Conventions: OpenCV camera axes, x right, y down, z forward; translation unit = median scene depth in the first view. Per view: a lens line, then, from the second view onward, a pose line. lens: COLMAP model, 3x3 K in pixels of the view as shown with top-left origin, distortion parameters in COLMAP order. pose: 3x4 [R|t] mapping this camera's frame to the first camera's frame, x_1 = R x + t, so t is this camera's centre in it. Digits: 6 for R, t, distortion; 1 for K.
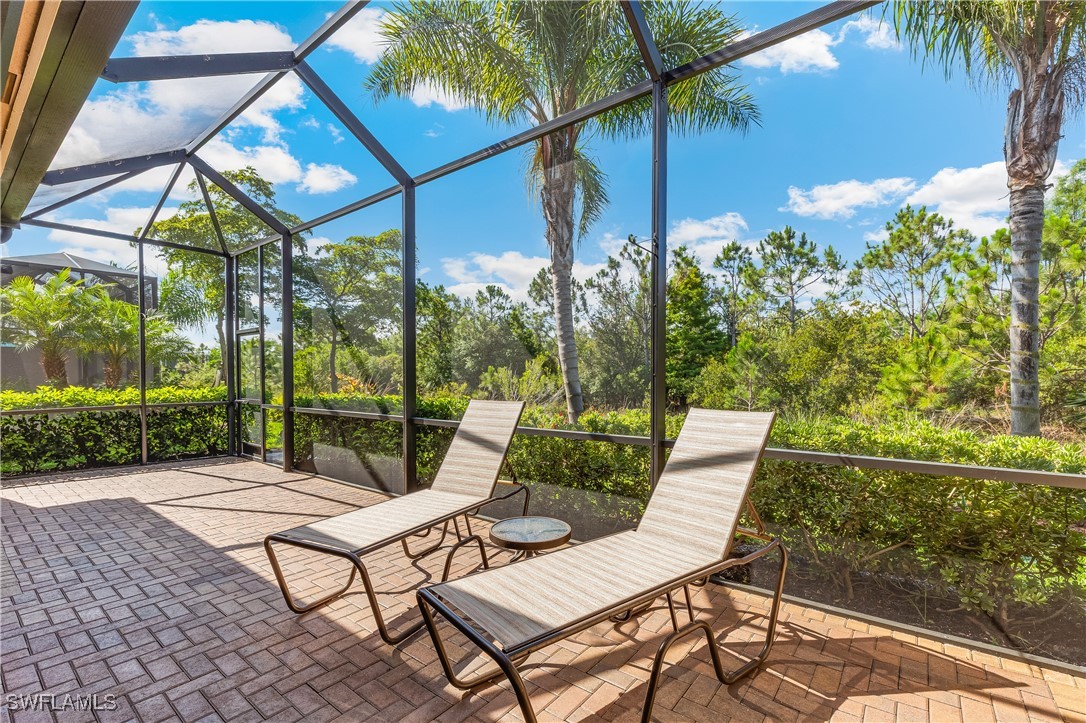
lens RADIAL K [[489.4, 0, 541.8], [0, 489.4, 369.6], [0, 0, 1]] dist [0.000333, 0.000019]
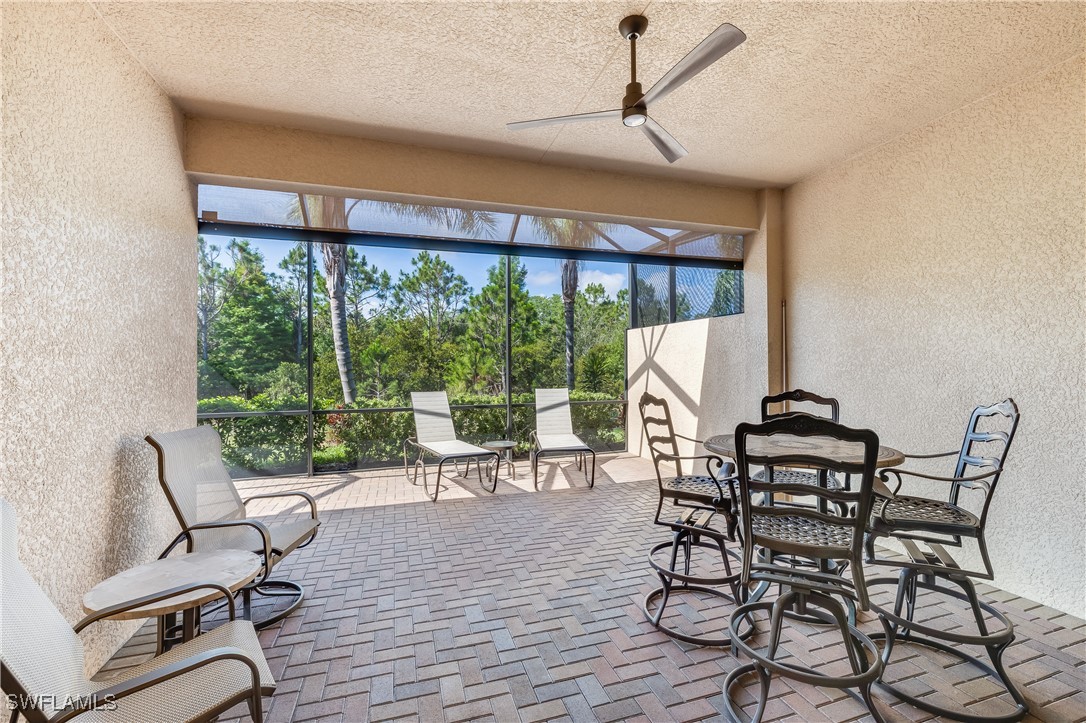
lens RADIAL K [[460.9, 0, 545.8], [0, 460.9, 360.1], [0, 0, 1]] dist [0.001035, 0.000052]
pose [[0.554239, 0.007770, 0.832321, -0.193653], [-0.005367, 0.999969, -0.005761, -0.007010], [-0.832340, -0.001274, 0.554264, -0.046188]]
